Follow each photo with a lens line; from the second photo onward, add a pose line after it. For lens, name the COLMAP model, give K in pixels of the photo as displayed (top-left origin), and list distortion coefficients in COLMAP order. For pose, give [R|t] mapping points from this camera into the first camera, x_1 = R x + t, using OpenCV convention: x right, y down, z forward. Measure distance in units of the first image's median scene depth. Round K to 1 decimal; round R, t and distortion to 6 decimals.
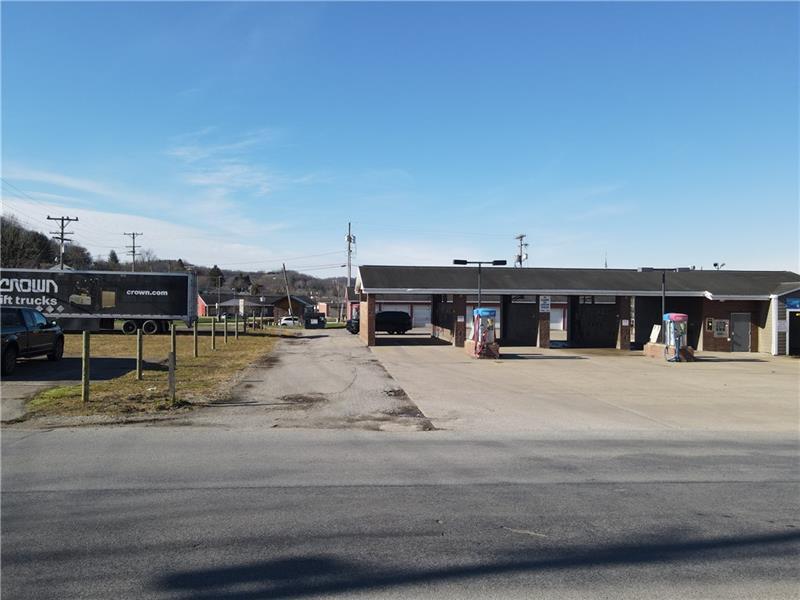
lens RADIAL K [[587.0, 0, 396.7], [0, 587.0, 305.8], [0, 0, 1]] dist [0.007510, 0.010704]
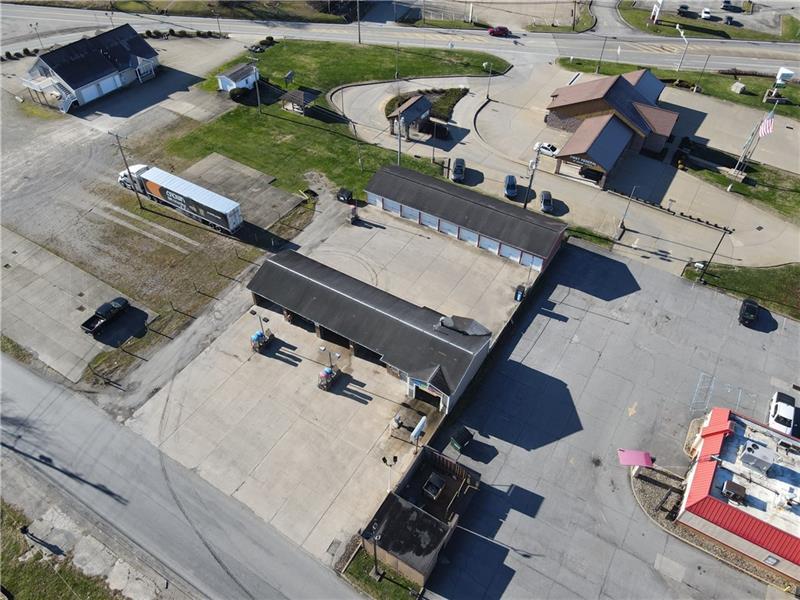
lens RADIAL K [[587.0, 0, 398.1], [0, 587.0, 300.0], [0, 0, 1]] dist [0.007510, 0.010704]
pose [[0.783288, 0.443501, -0.435623, 1.313296], [-0.010368, 0.709965, 0.704161, -1.486367], [0.621573, -0.547044, 0.560705, 0.072163]]
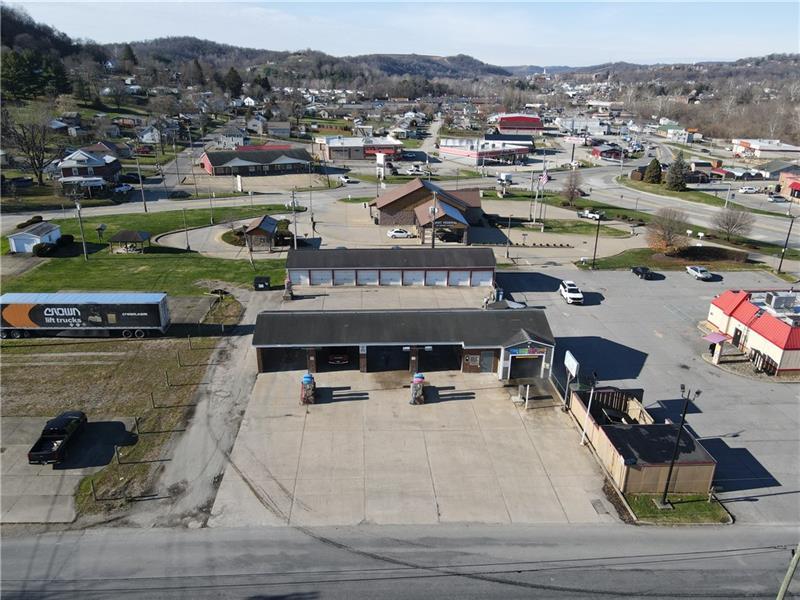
lens RADIAL K [[587.0, 0, 396.9], [0, 587.0, 300.8], [0, 0, 1]] dist [0.007510, 0.010704]
pose [[0.998126, 0.024894, -0.055897, 0.433013], [-0.003781, 0.936850, 0.349712, -0.710037], [0.061073, -0.348846, 0.935188, -0.507583]]
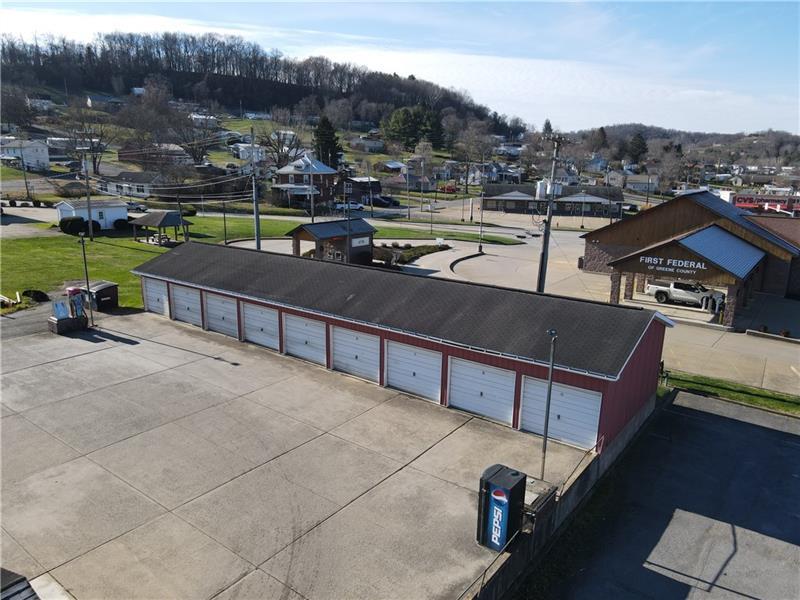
lens RADIAL K [[587.0, 0, 400.0], [0, 587.0, 299.4], [0, 0, 1]] dist [0.007510, 0.010704]
pose [[0.726376, 0.162825, -0.667731, 0.915332], [-0.016676, 0.975422, 0.219714, -0.203221], [0.687095, -0.148460, 0.711239, 1.262099]]
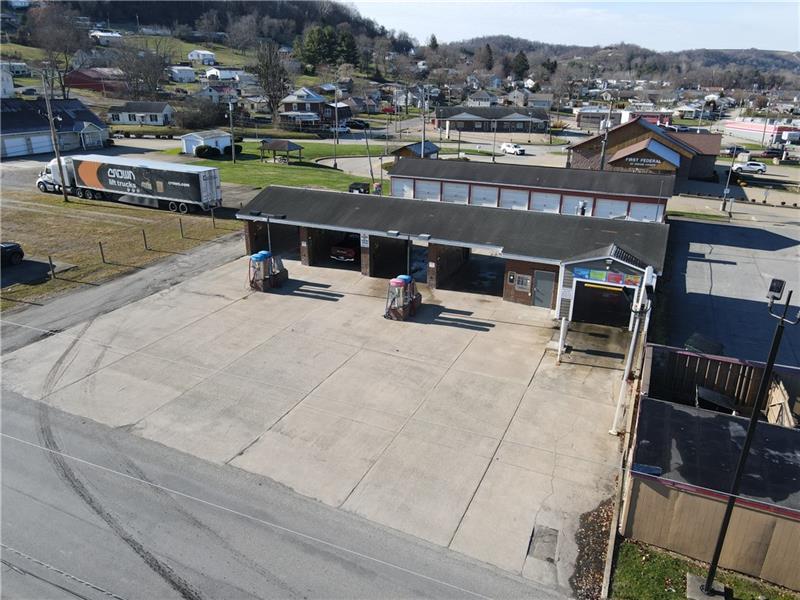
lens RADIAL K [[587.0, 0, 398.1], [0, 587.0, 300.4], [0, 0, 1]] dist [0.007510, 0.010704]
pose [[0.855021, 0.187489, -0.483514, 0.890934], [-0.008083, 0.937063, 0.349066, -0.298573], [0.518530, -0.294550, 0.802725, 0.050839]]
